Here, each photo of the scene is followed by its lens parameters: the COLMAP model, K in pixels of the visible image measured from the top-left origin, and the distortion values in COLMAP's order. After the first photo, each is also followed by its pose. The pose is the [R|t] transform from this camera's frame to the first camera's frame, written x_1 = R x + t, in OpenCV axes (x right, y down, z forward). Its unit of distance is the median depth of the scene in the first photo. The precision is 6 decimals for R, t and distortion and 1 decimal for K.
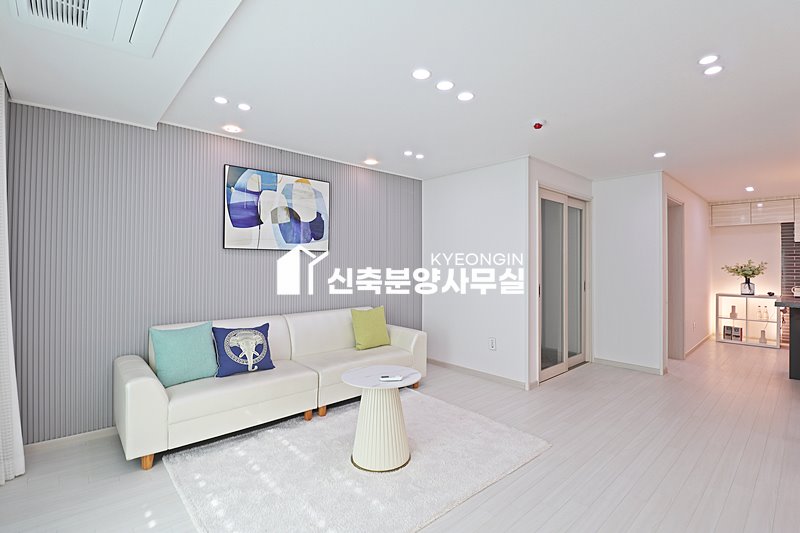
lens RADIAL K [[367.5, 0, 402.9], [0, 367.5, 259.7], [0, 0, 1]] dist [-0.003581, -0.012083]
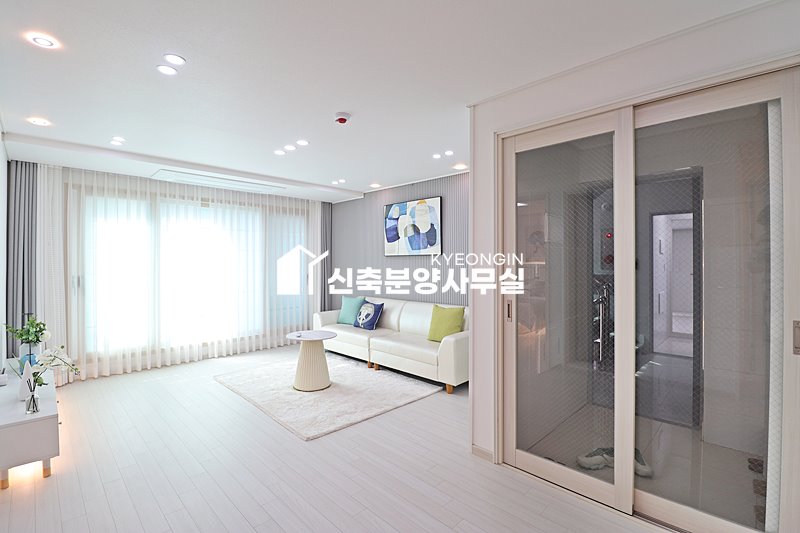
lens RADIAL K [[367.5, 0, 404.5], [0, 367.5, 261.4], [0, 0, 1]] dist [-0.003581, -0.012083]
pose [[0.050946, -0.008473, -0.998665, 1.079960], [0.012759, 0.999888, -0.007833, 0.007804], [0.998620, -0.012343, 0.051049, 0.909976]]
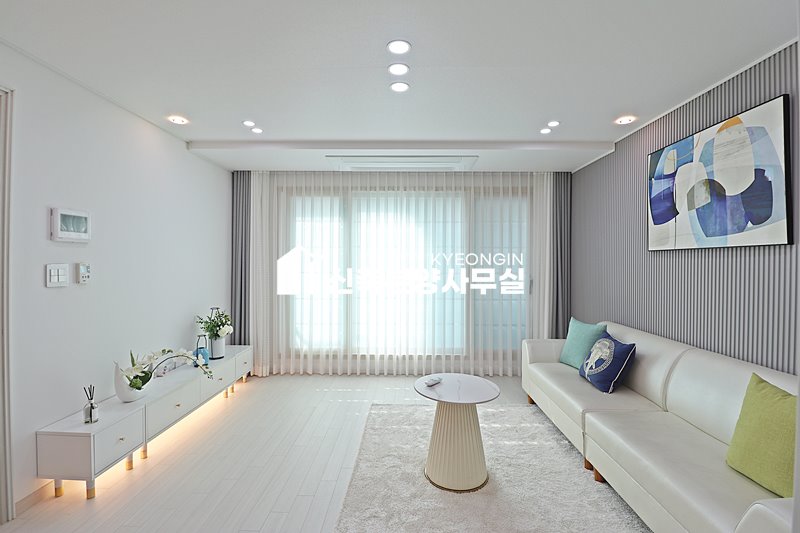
lens RADIAL K [[367.5, 0, 402.0], [0, 367.5, 261.4], [0, 0, 1]] dist [-0.003581, -0.012083]
pose [[-0.687165, -0.008132, -0.726455, 0.498837], [-0.000393, 0.999941, -0.010821, 0.003407], [0.726501, -0.007150, -0.687128, 1.062295]]
